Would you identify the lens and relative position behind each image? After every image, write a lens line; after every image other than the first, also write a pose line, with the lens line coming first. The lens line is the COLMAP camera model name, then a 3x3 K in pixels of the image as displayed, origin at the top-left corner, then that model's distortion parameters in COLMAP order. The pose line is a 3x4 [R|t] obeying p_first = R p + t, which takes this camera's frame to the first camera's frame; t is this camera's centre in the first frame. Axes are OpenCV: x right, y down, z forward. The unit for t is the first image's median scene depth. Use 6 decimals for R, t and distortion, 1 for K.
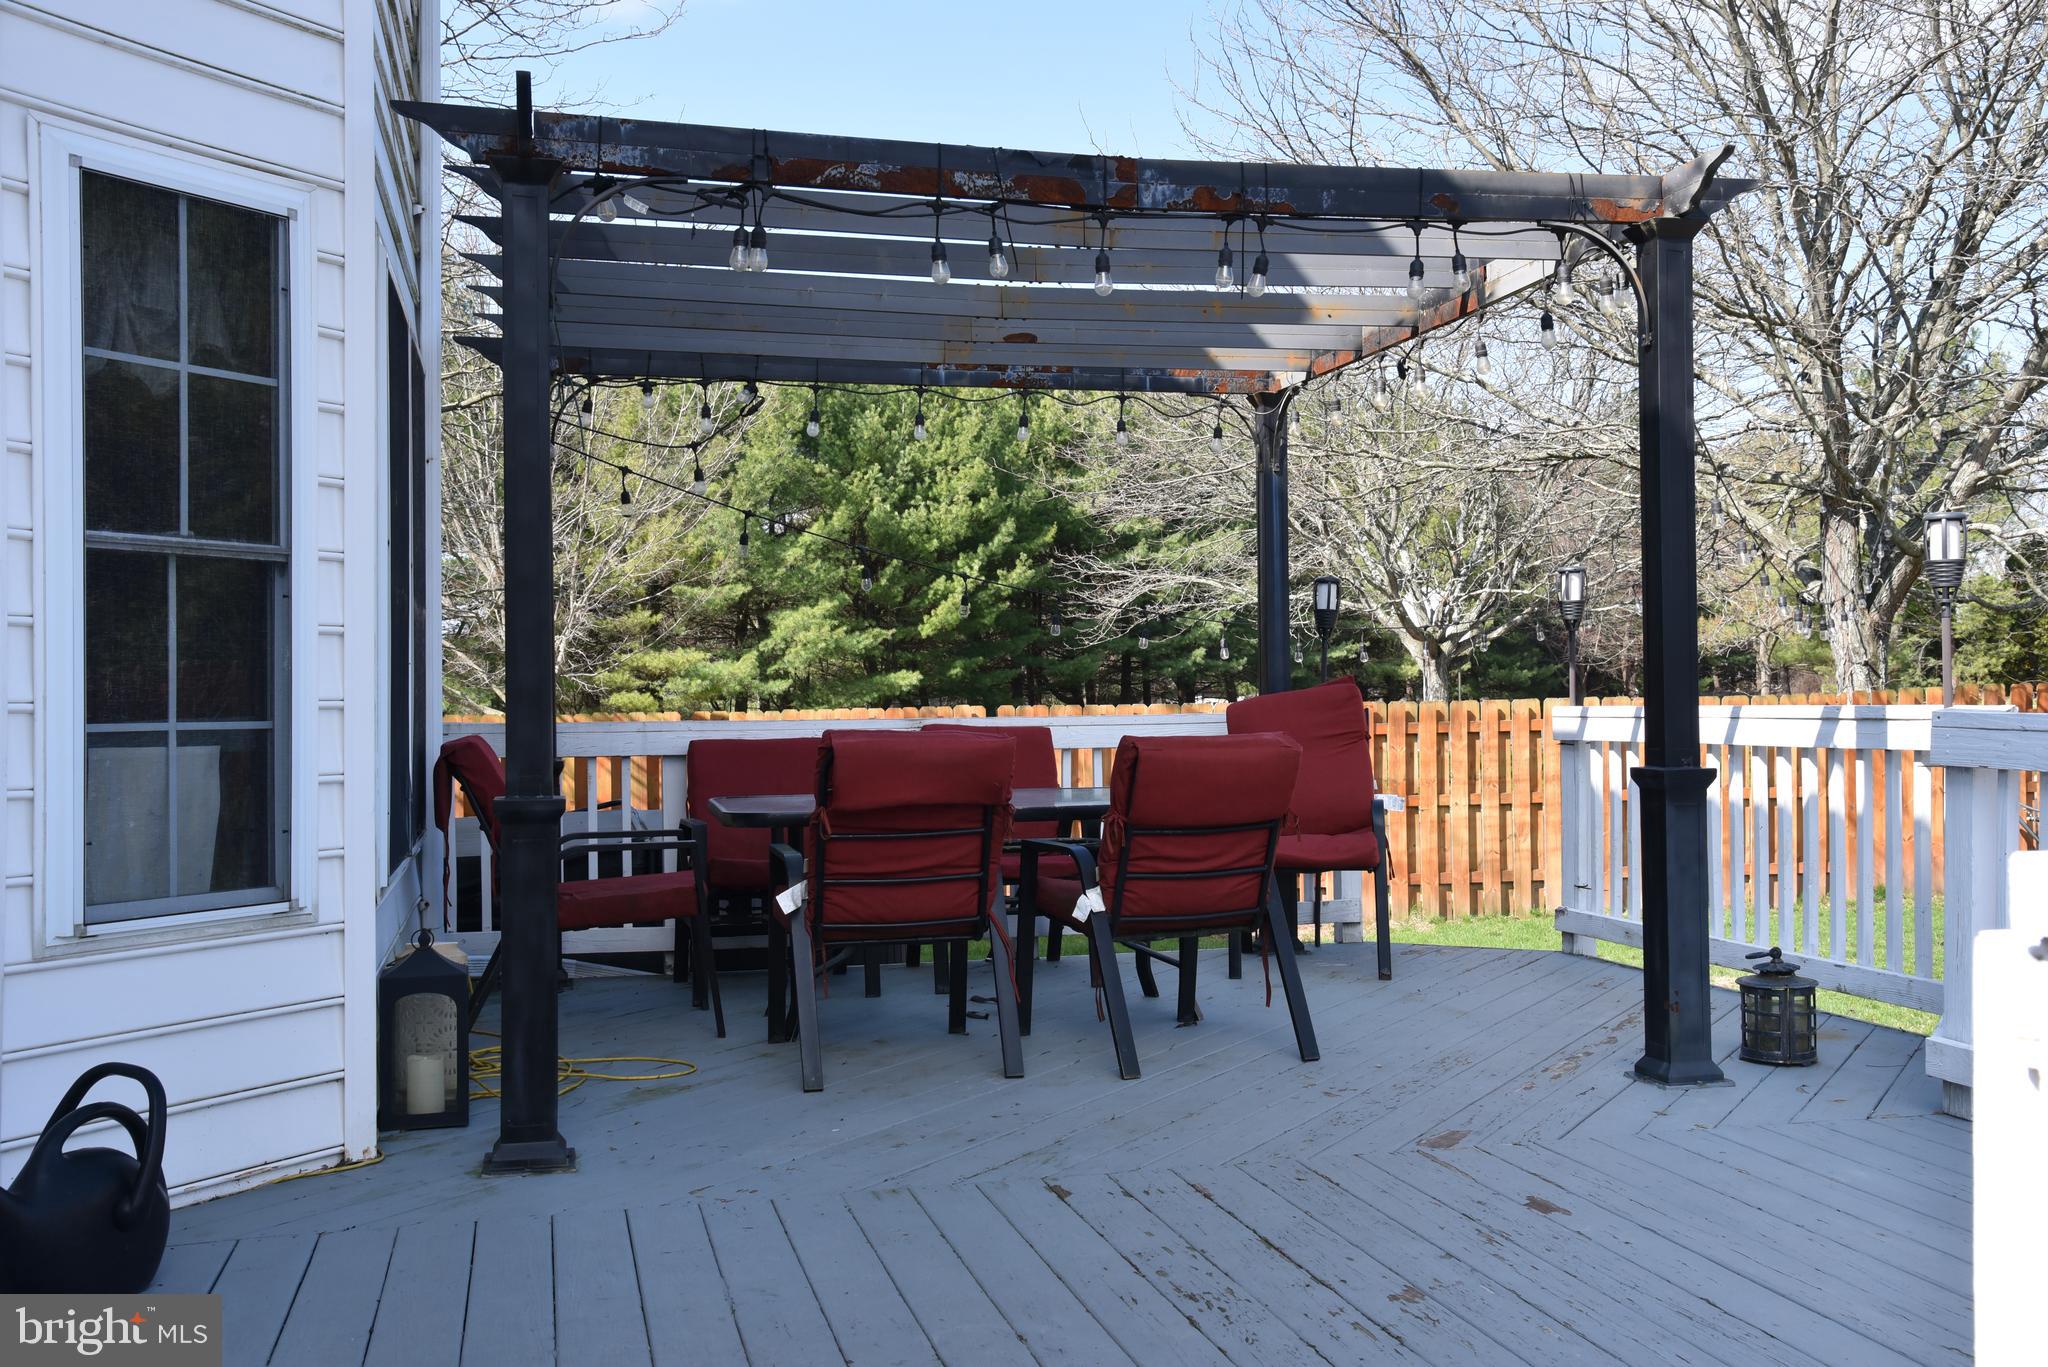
lens RADIAL K [[1975.5, 0, 1026.7], [0, 1975.5, 683.6], [0, 0, 1]] dist [0.025892, 0.000000]
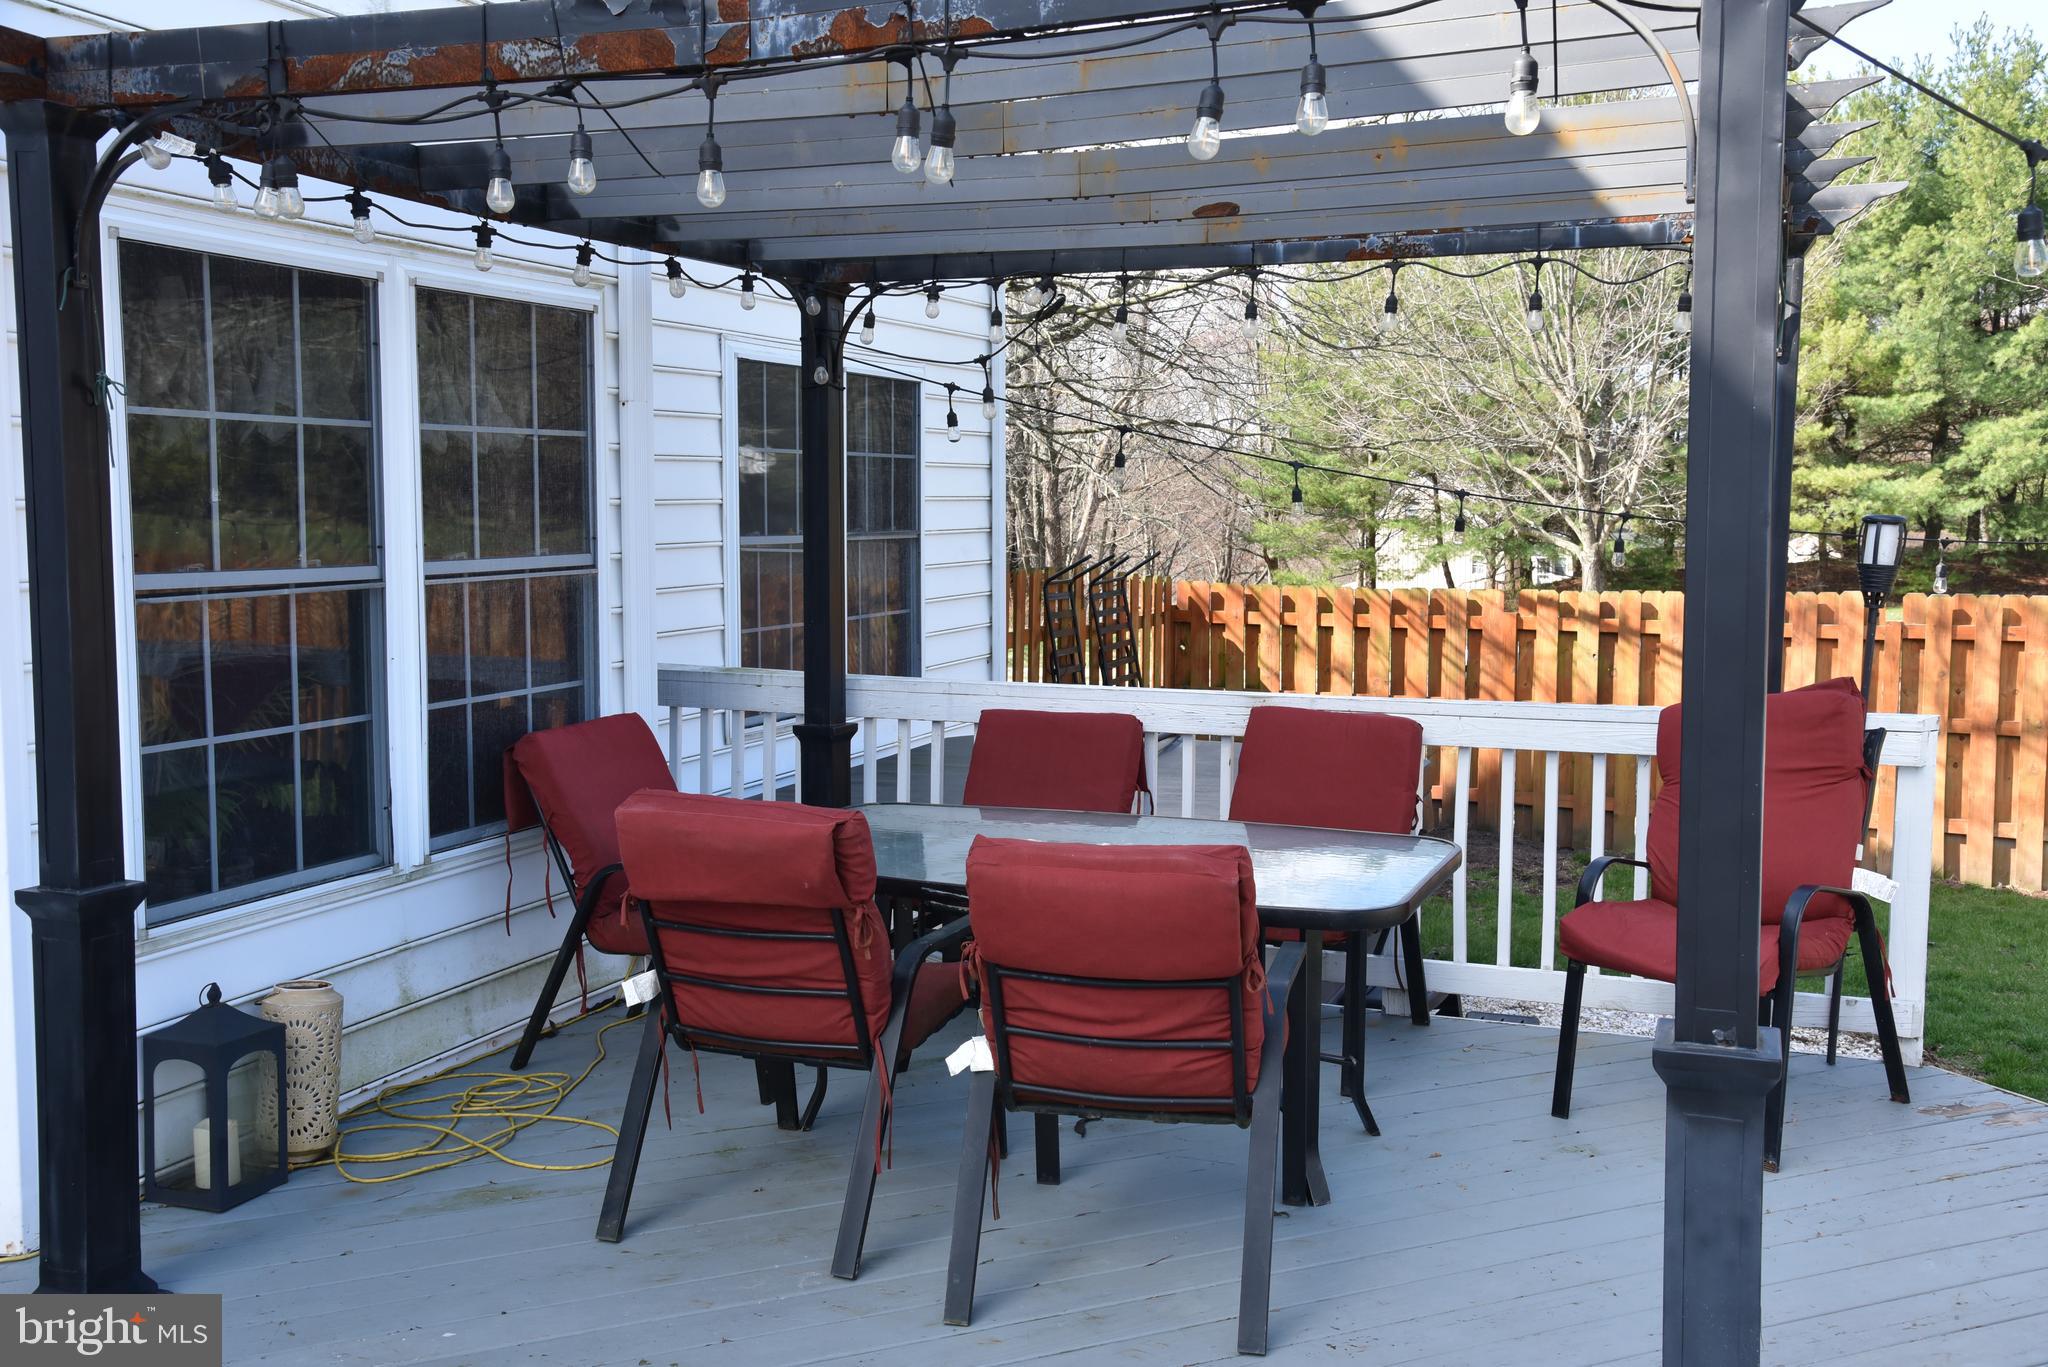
lens RADIAL K [[1895.2, 0, 1019.3], [0, 1895.2, 675.7], [0, 0, 1]] dist [0.056439, 0.000000]
pose [[0.807592, 0.065711, -0.586070, 0.314261], [-0.006722, 0.994734, 0.102268, -0.067875], [0.589704, -0.078652, 0.803781, 0.342852]]
